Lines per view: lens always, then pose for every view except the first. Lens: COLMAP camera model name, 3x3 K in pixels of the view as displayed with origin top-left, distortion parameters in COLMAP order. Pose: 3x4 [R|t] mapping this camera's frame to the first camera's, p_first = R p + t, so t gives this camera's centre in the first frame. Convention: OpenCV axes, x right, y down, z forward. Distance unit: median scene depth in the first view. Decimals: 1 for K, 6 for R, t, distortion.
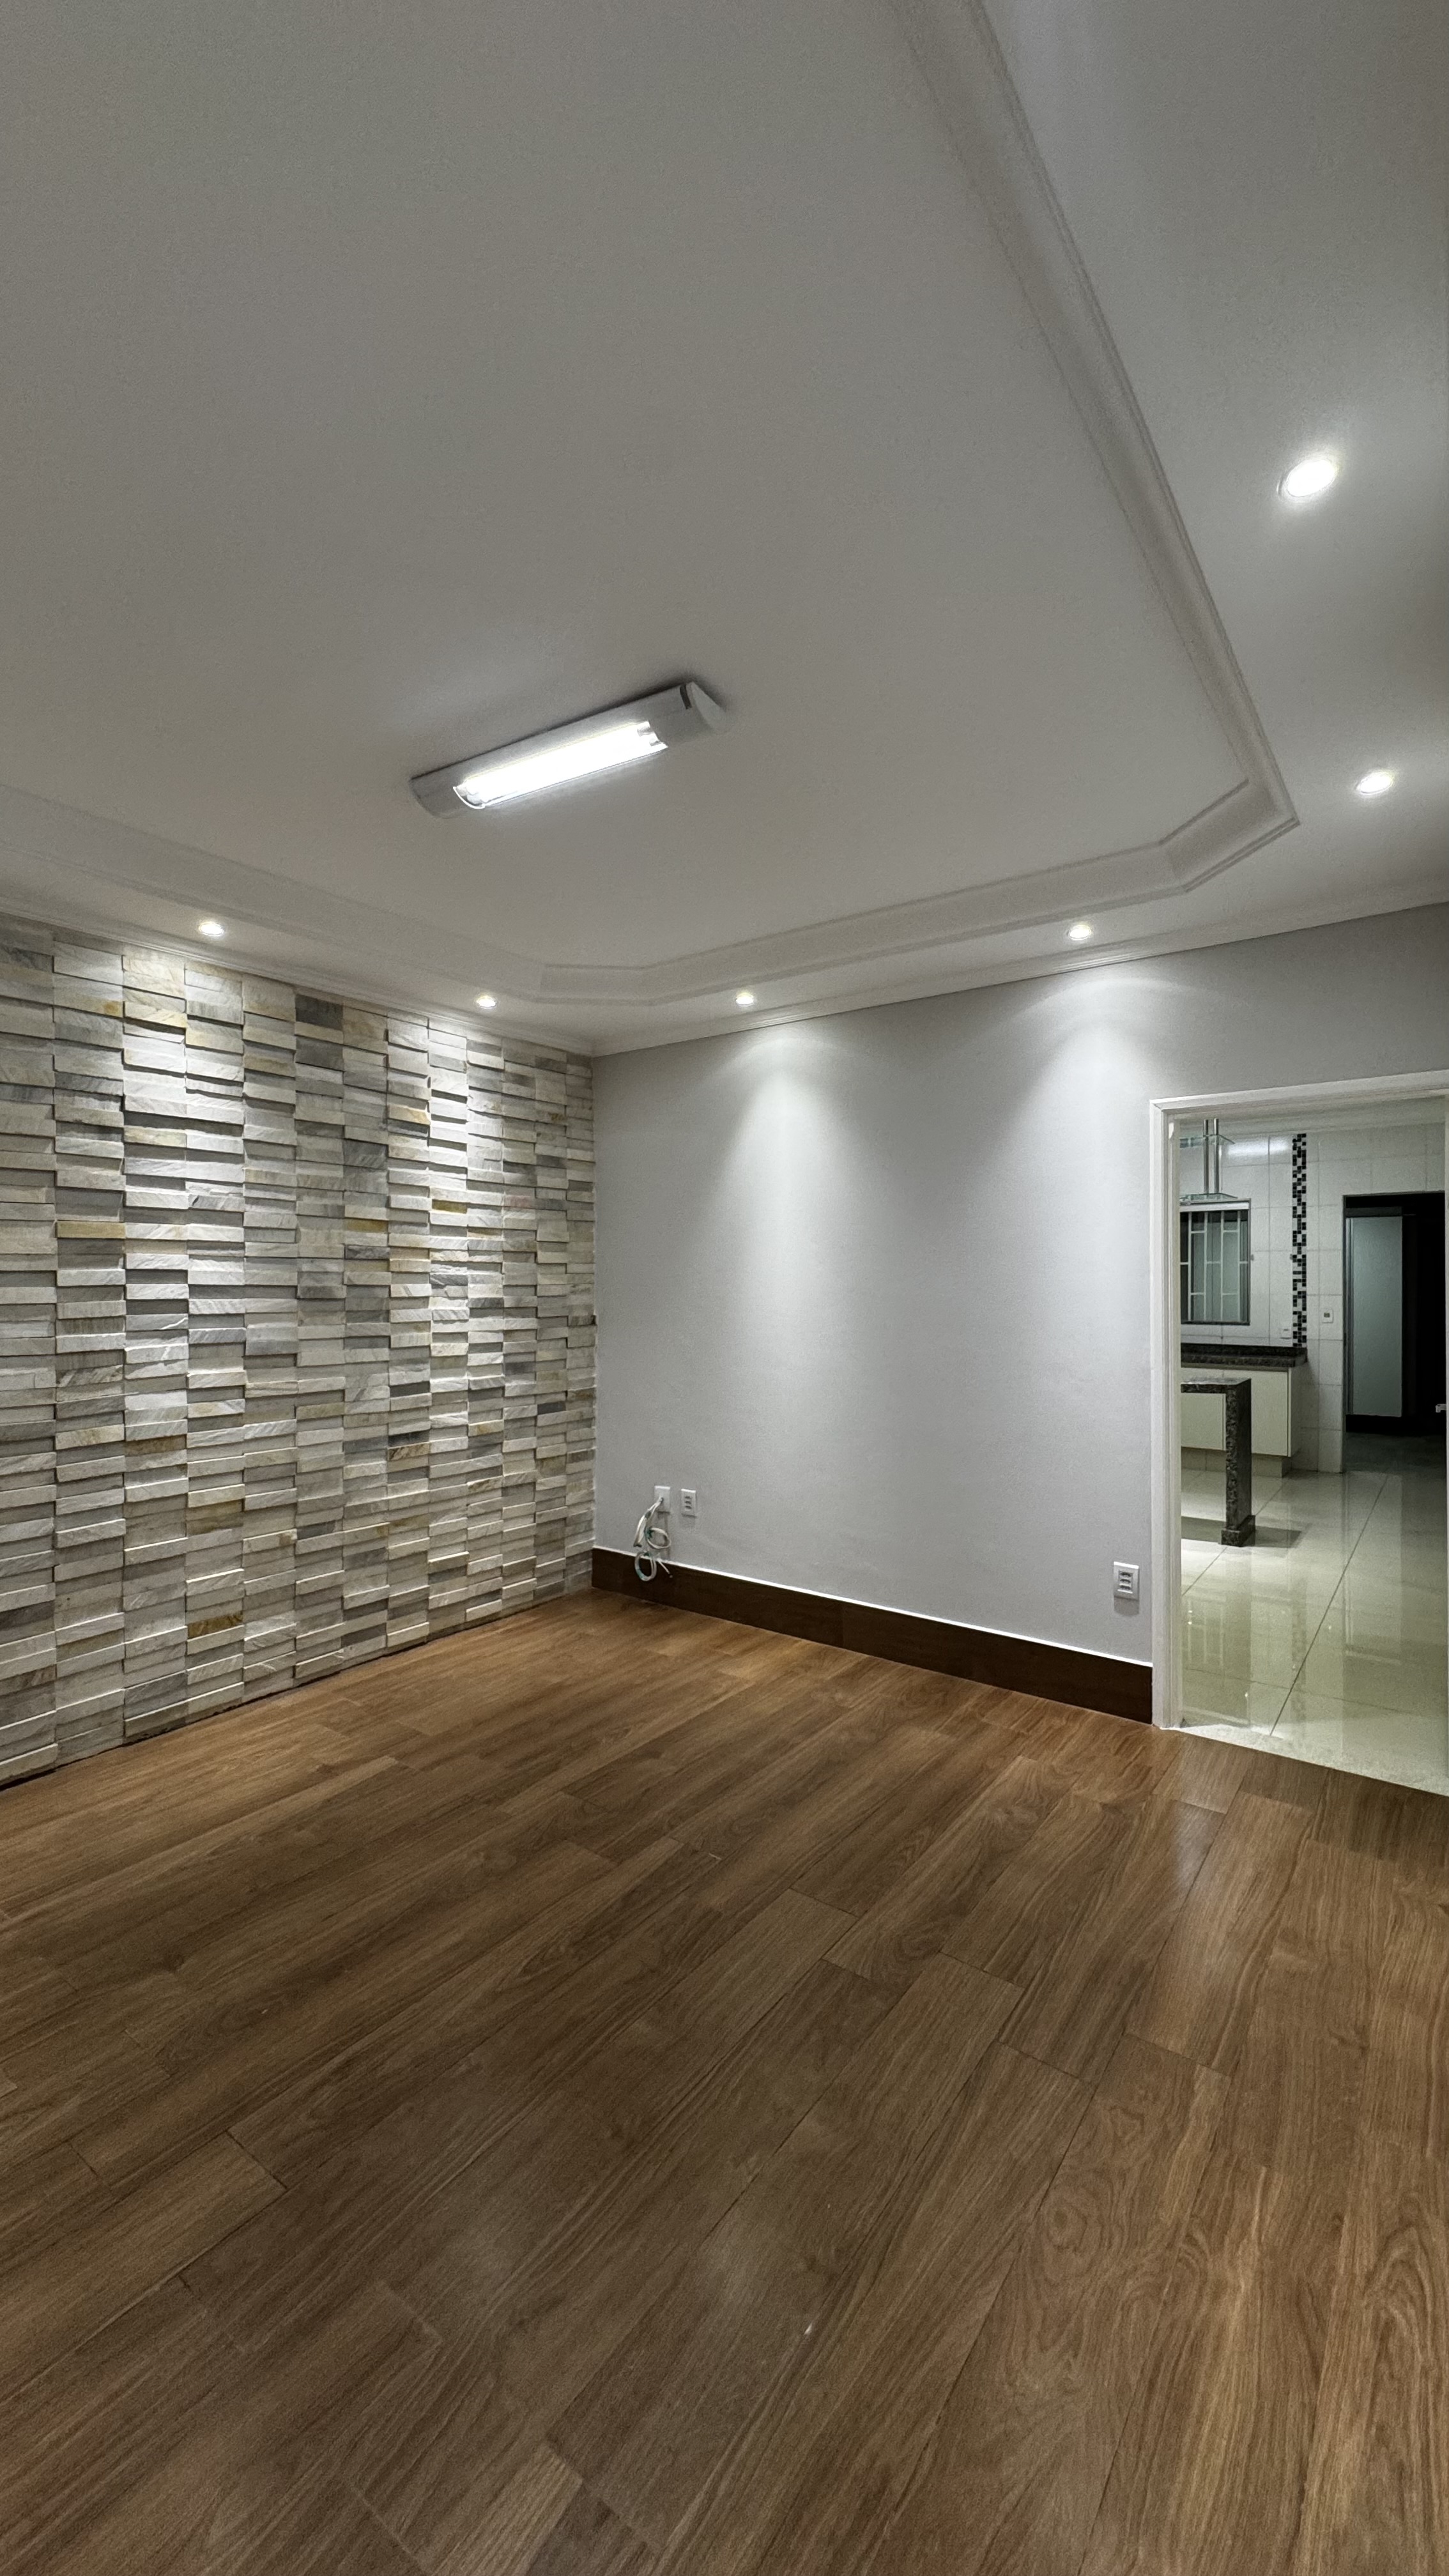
lens RADIAL K [[1034.5, 0, 724.5], [0, 1034.5, 1288.0], [0, 0, 1]] dist [-0.002704, -0.000291]
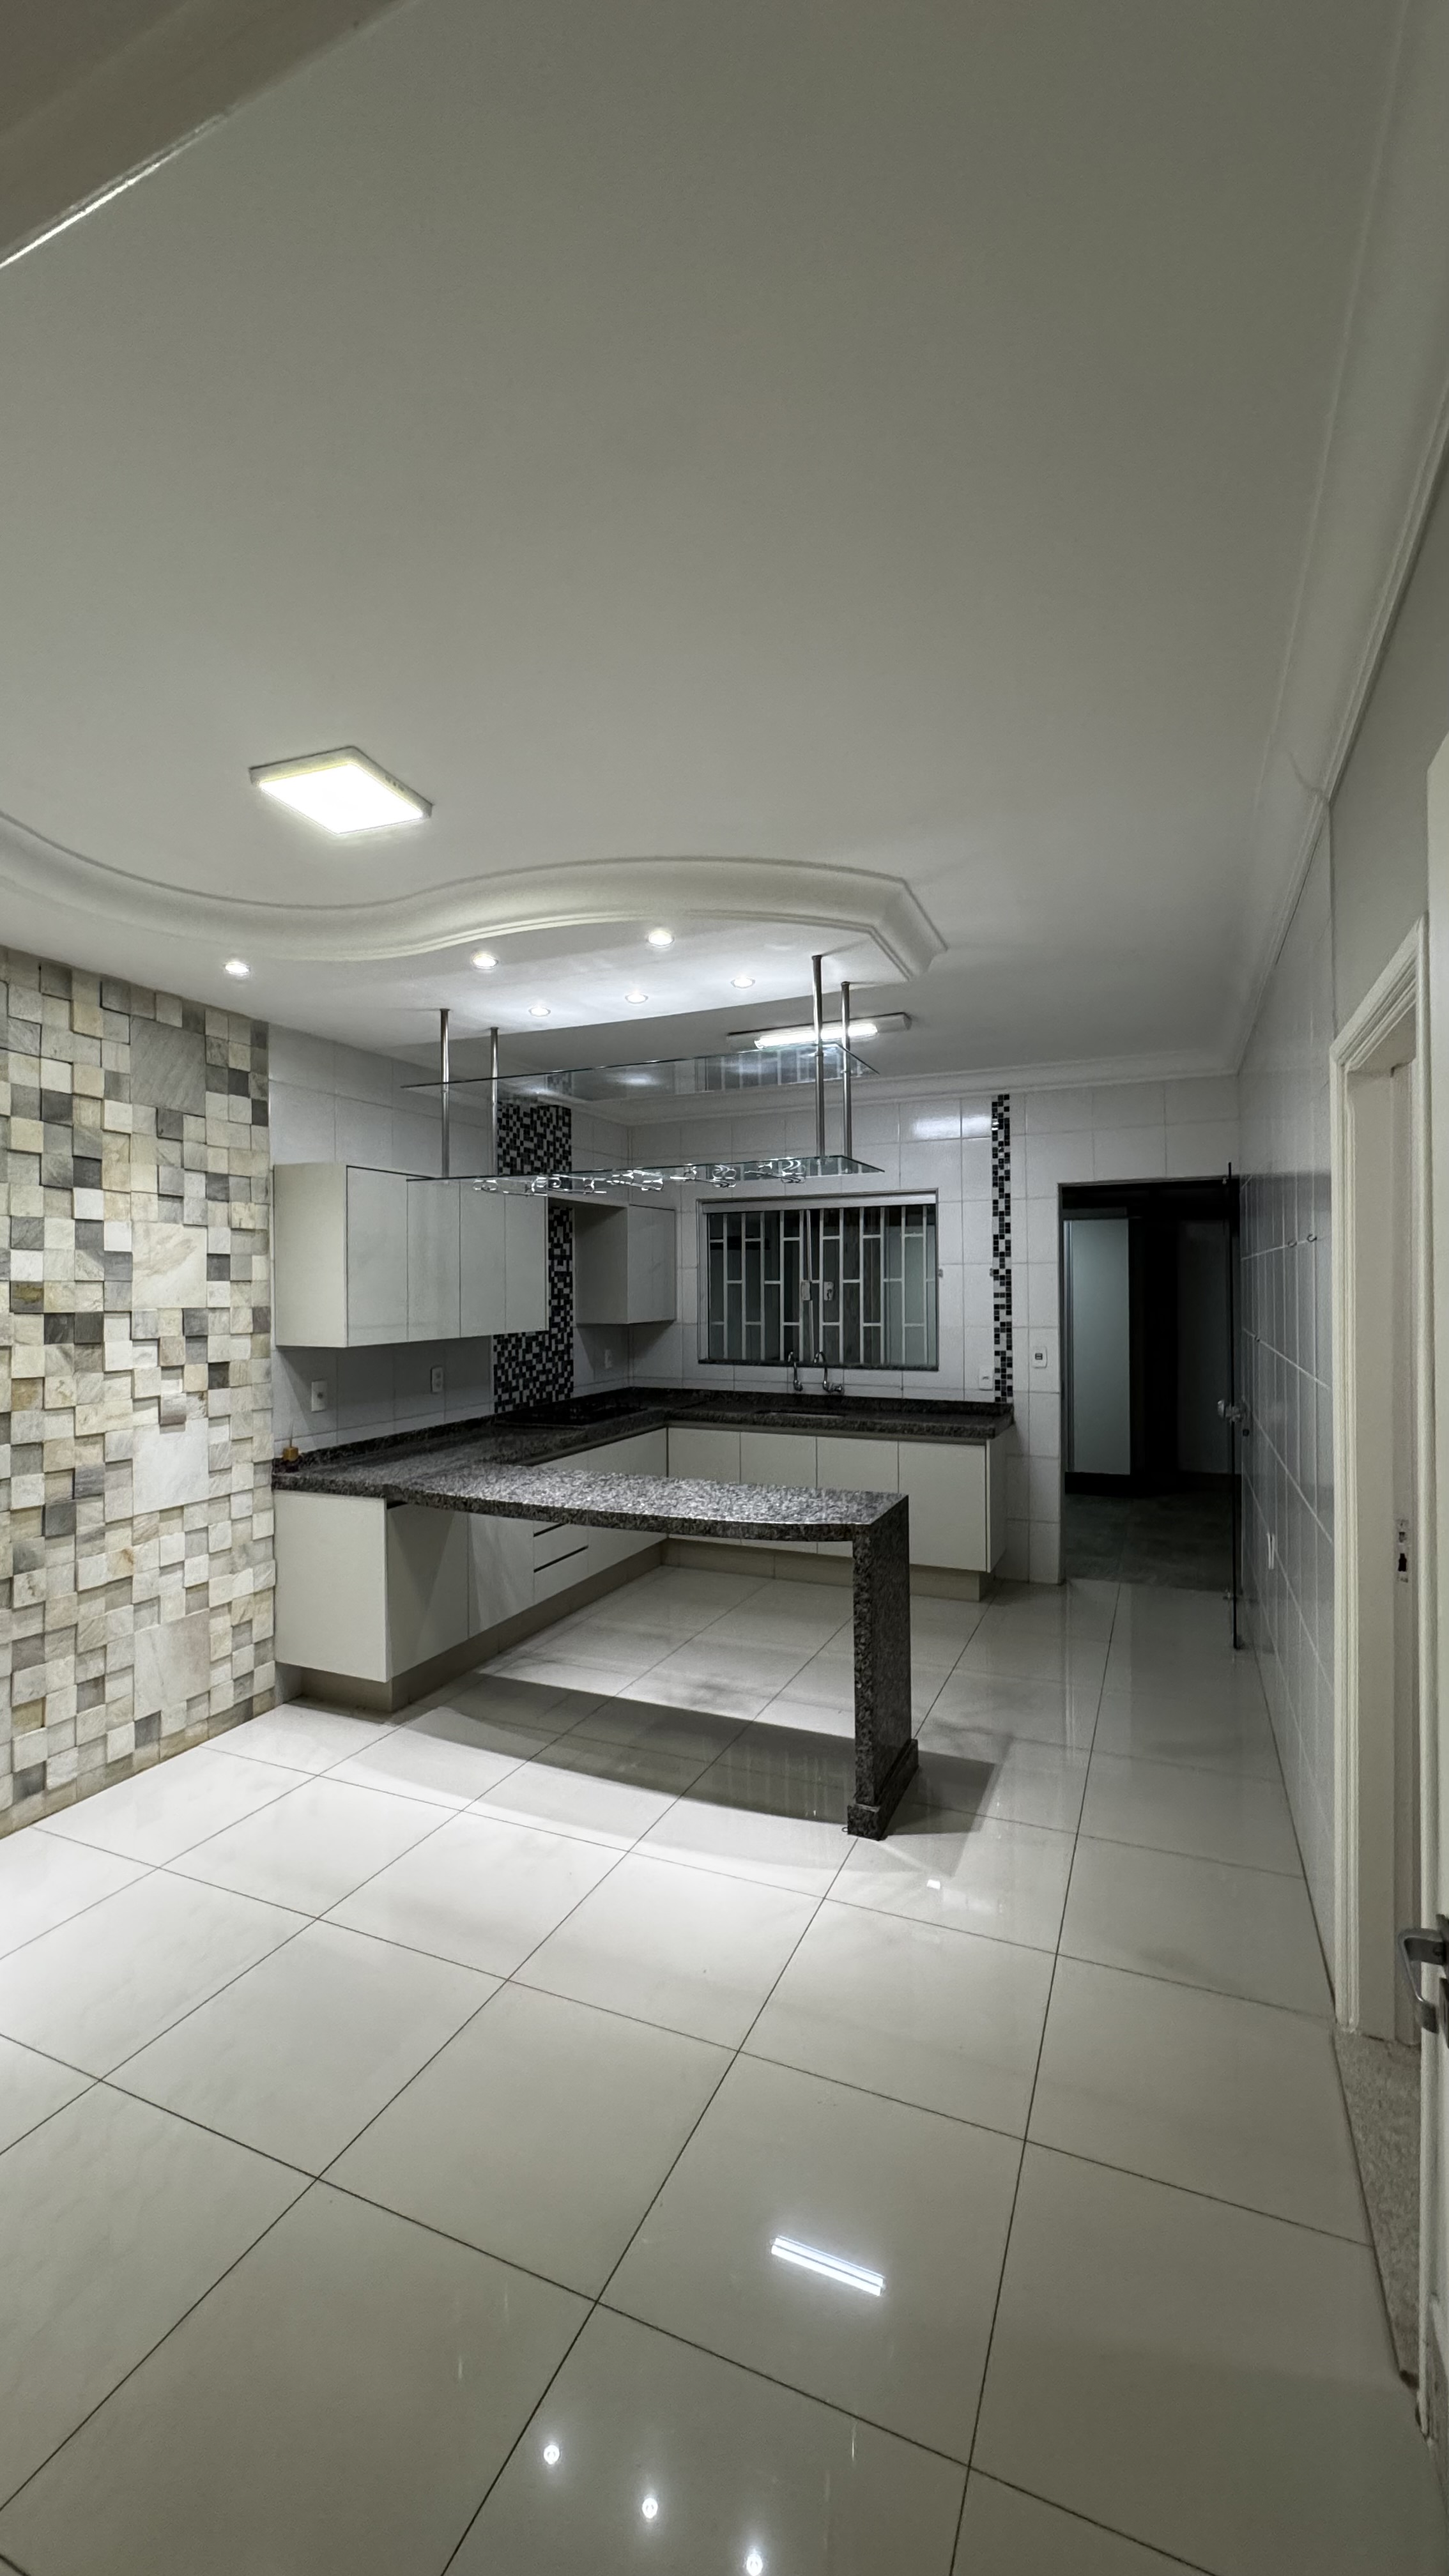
lens RADIAL K [[1034.5, 0, 724.5], [0, 1034.5, 1288.0], [0, 0, 1]] dist [-0.002704, -0.000291]
pose [[0.975577, -0.004134, 0.219617, 0.223840], [0.006216, 0.999942, -0.008791, -0.014799], [-0.219568, 0.009942, 0.975547, 0.367250]]
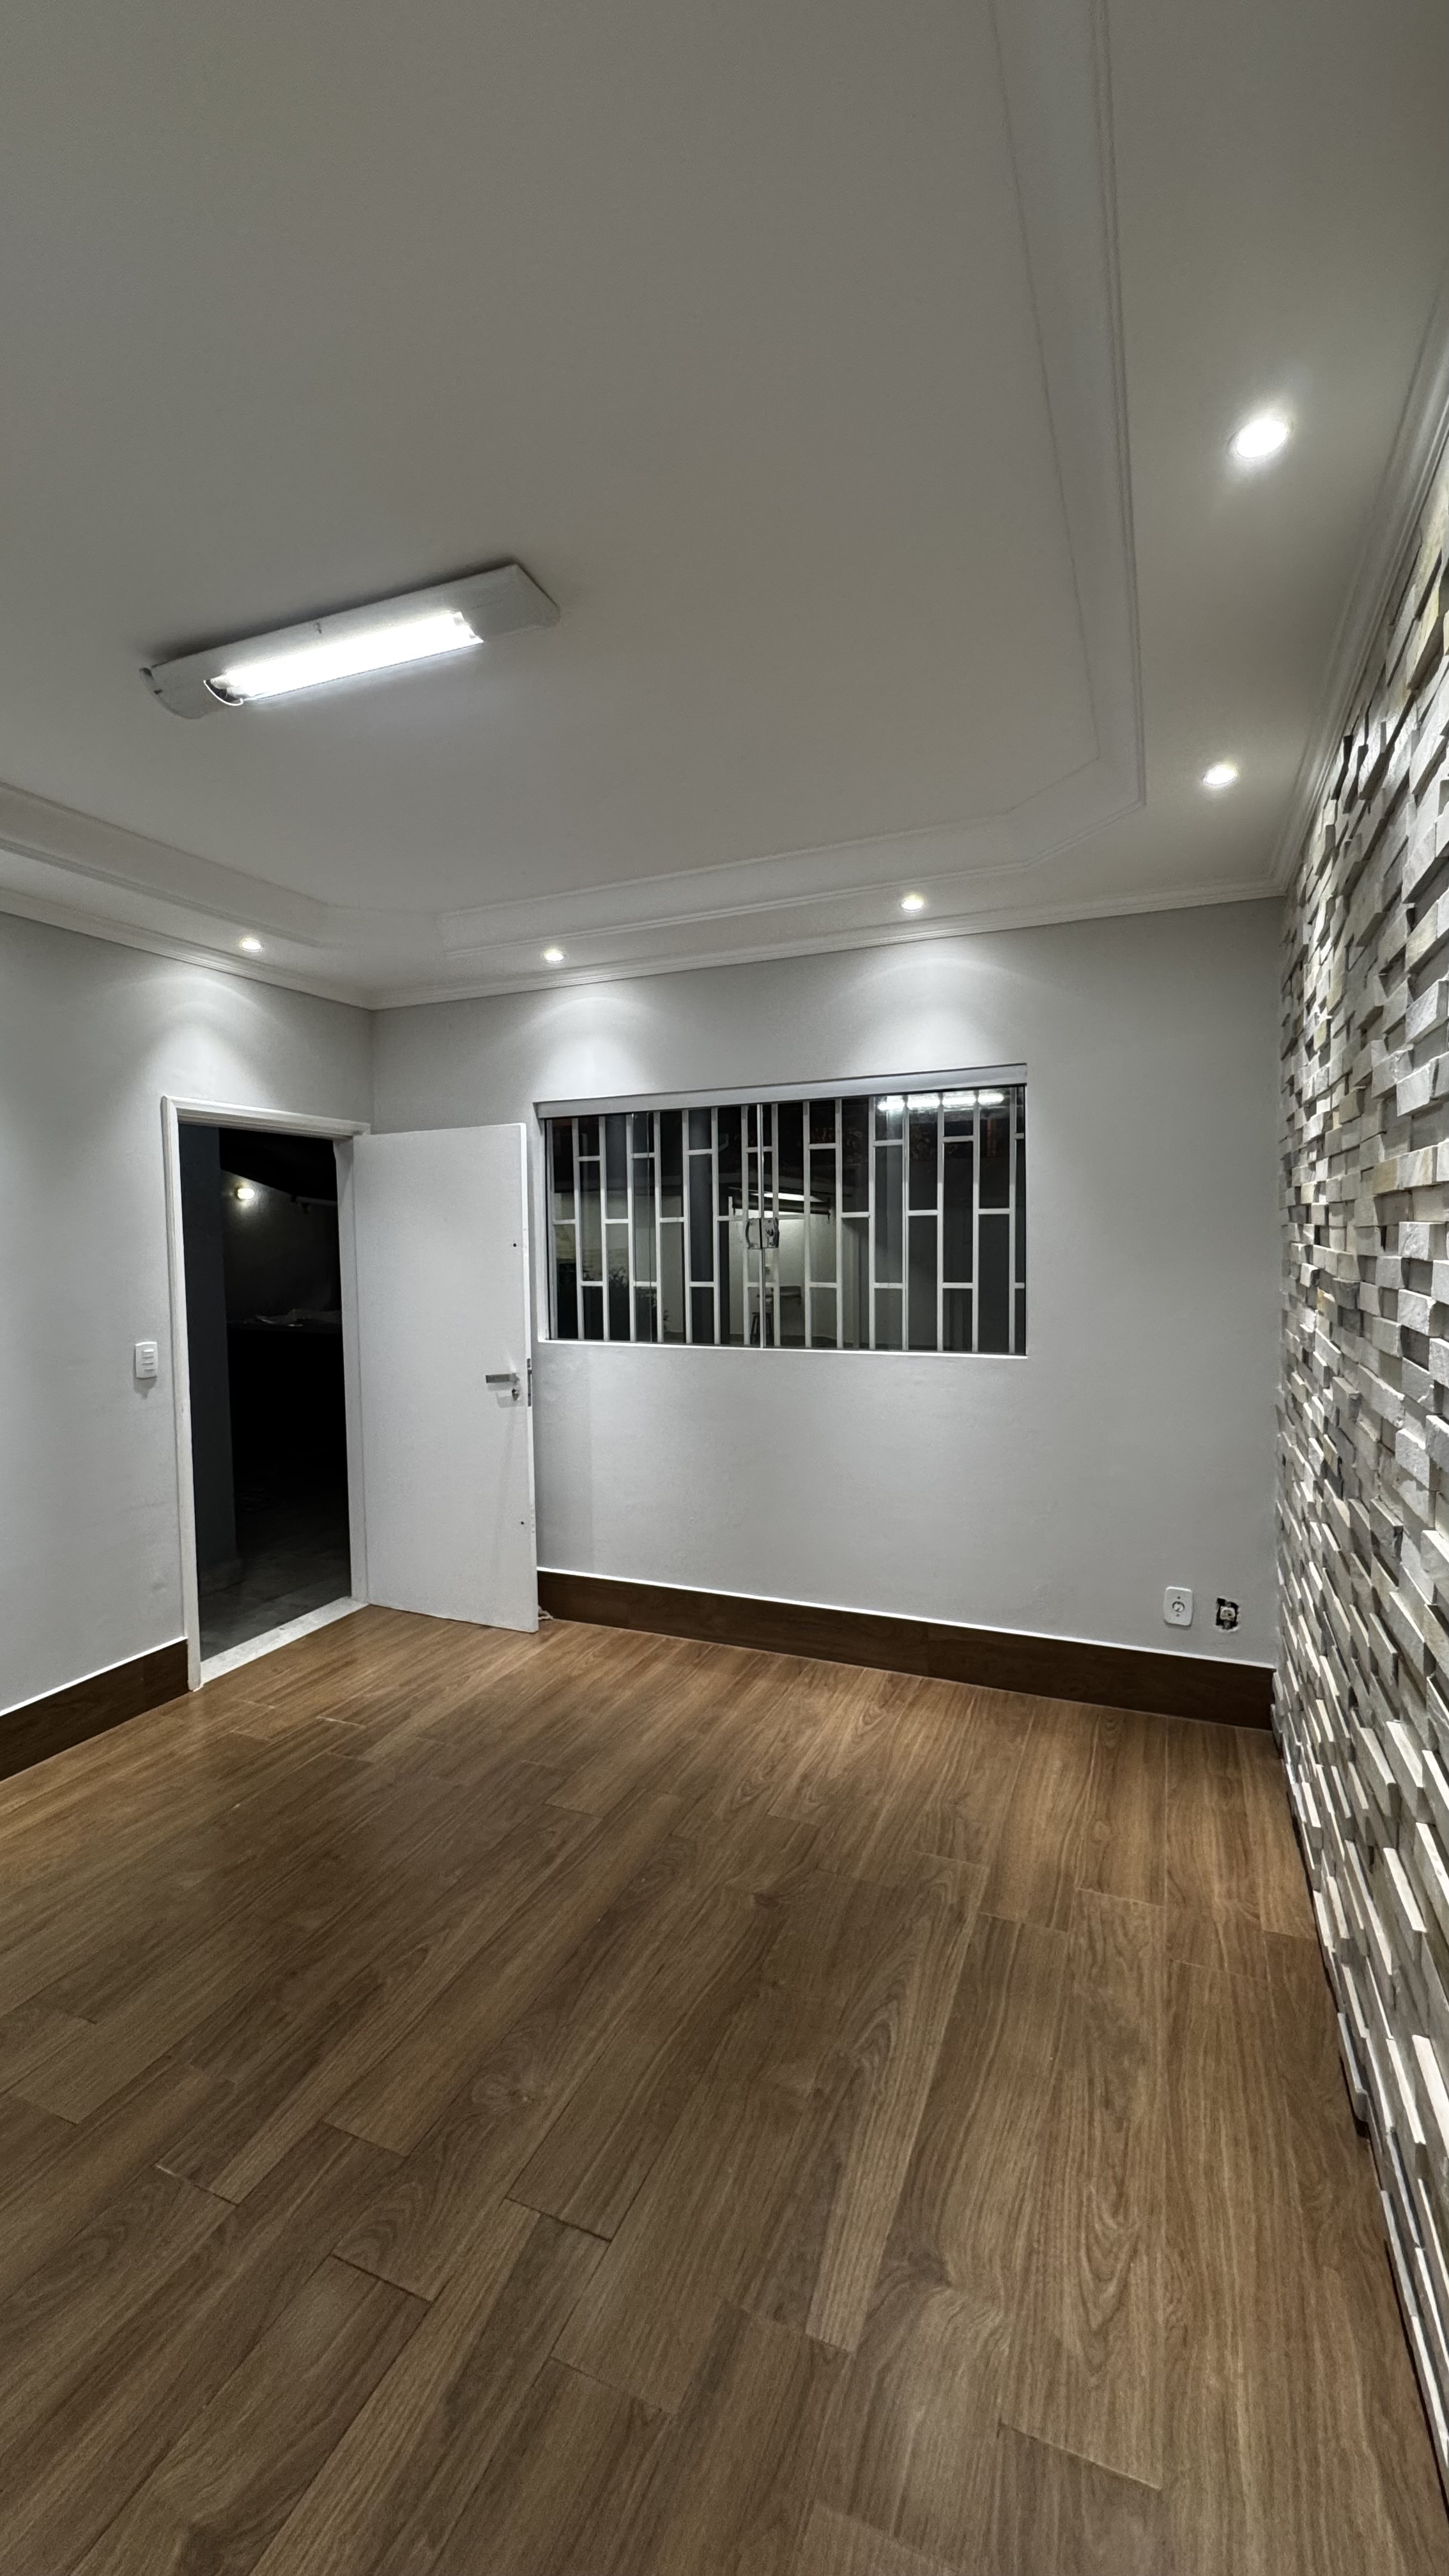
lens RADIAL K [[1034.5, 0, 724.5], [0, 1034.5, 1288.0], [0, 0, 1]] dist [-0.002704, -0.000291]
pose [[-0.973476, 0.031622, -0.226594, -0.077057], [0.017107, 0.997690, 0.065735, -0.016997], [0.228150, 0.060115, -0.971768, 0.578019]]
